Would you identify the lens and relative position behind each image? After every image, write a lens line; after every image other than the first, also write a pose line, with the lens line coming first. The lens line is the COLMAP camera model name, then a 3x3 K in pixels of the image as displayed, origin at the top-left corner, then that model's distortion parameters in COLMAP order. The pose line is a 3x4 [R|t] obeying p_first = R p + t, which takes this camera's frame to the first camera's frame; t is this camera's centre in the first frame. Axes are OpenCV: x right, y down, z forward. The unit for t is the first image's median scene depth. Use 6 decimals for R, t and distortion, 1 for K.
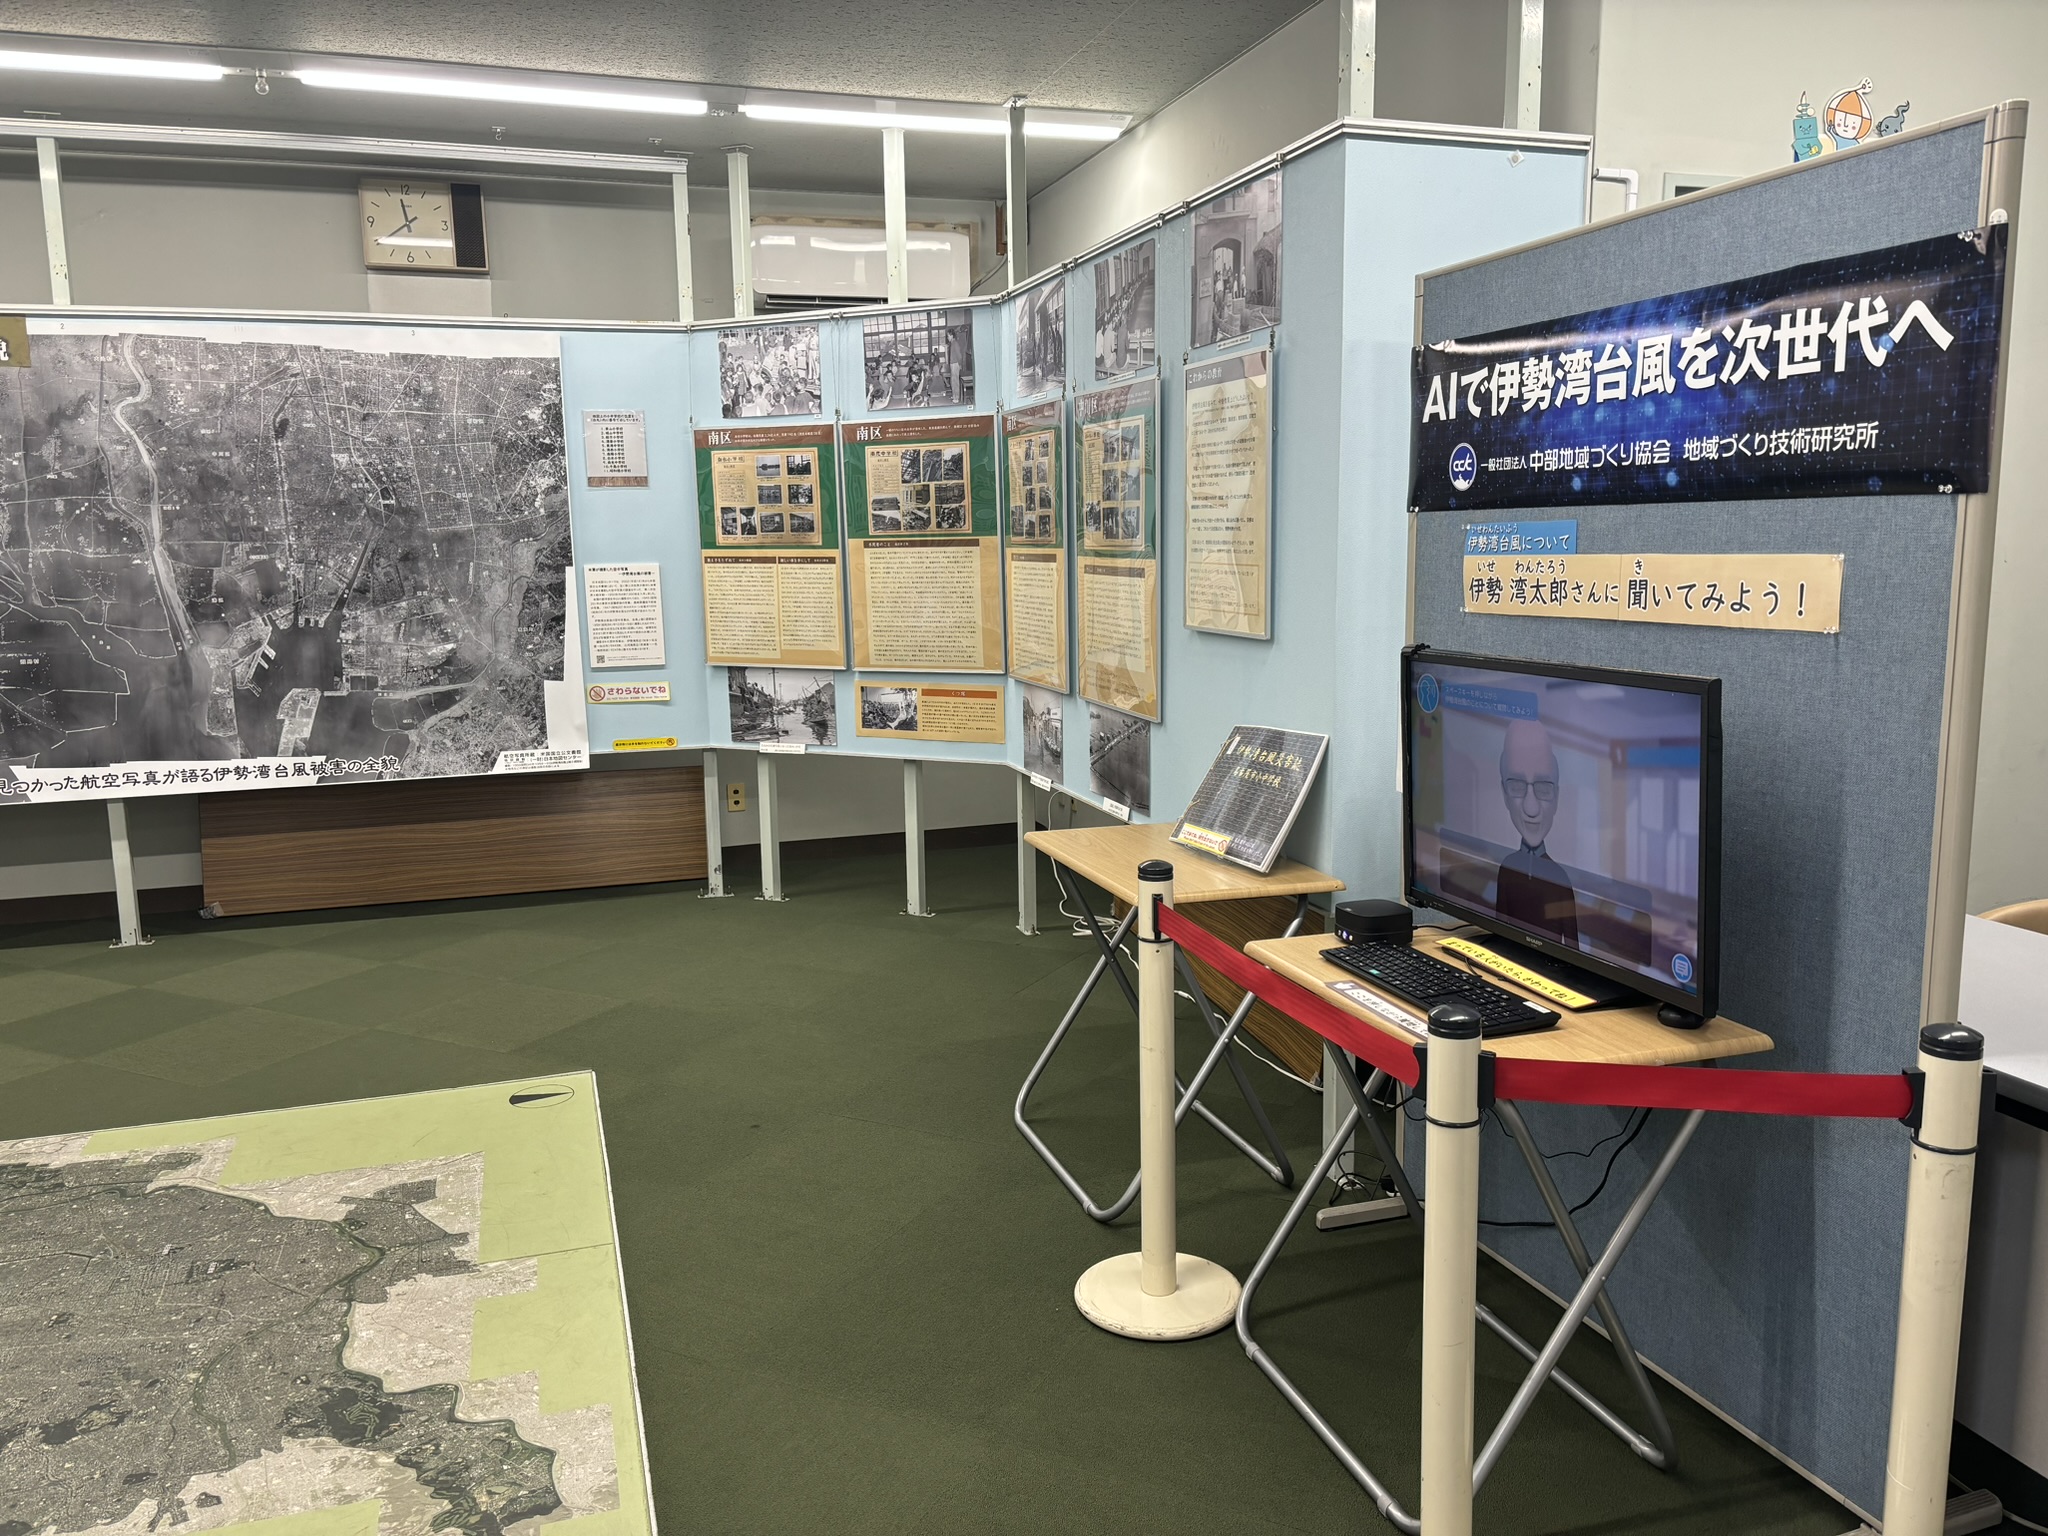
lens RADIAL K [[1555.3, 0, 1025.0], [0, 1555.3, 775.2], [0, 0, 1]] dist [0.047265, -0.036500]
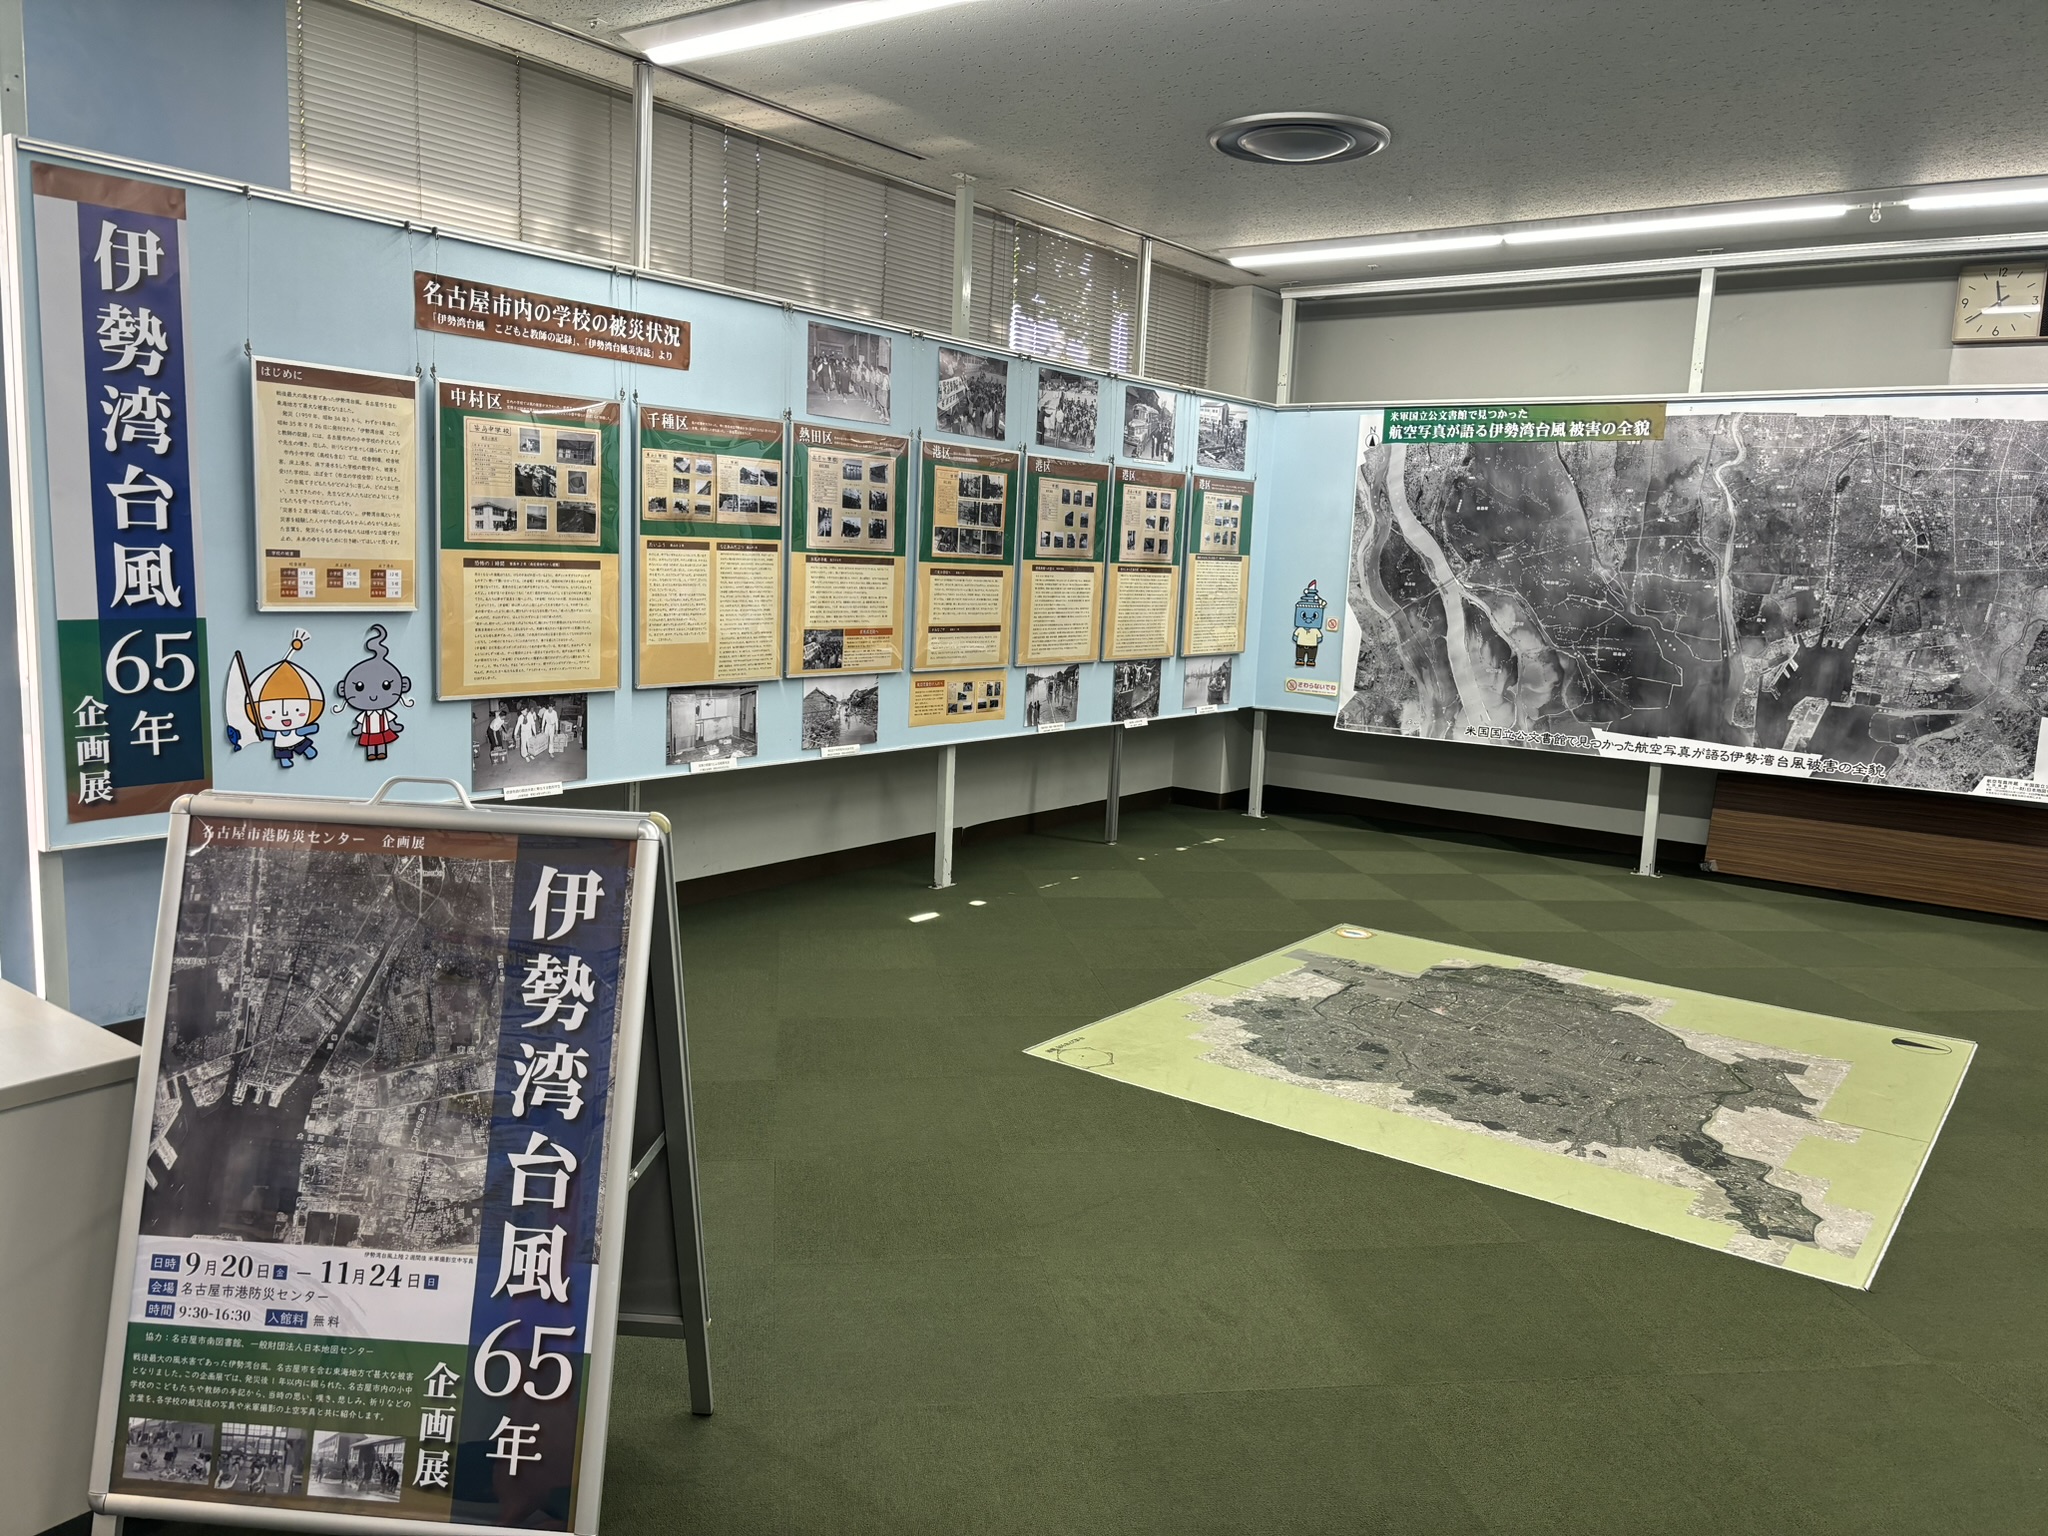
lens RADIAL K [[1555.3, 0, 1026.9], [0, 1555.3, 767.9], [0, 0, 1]] dist [0.047265, -0.036500]
pose [[0.588059, 0.152308, -0.794348, 0.156713], [-0.173992, 0.982938, 0.059661, 0.032480], [0.789882, 0.103126, 0.604526, -0.212410]]
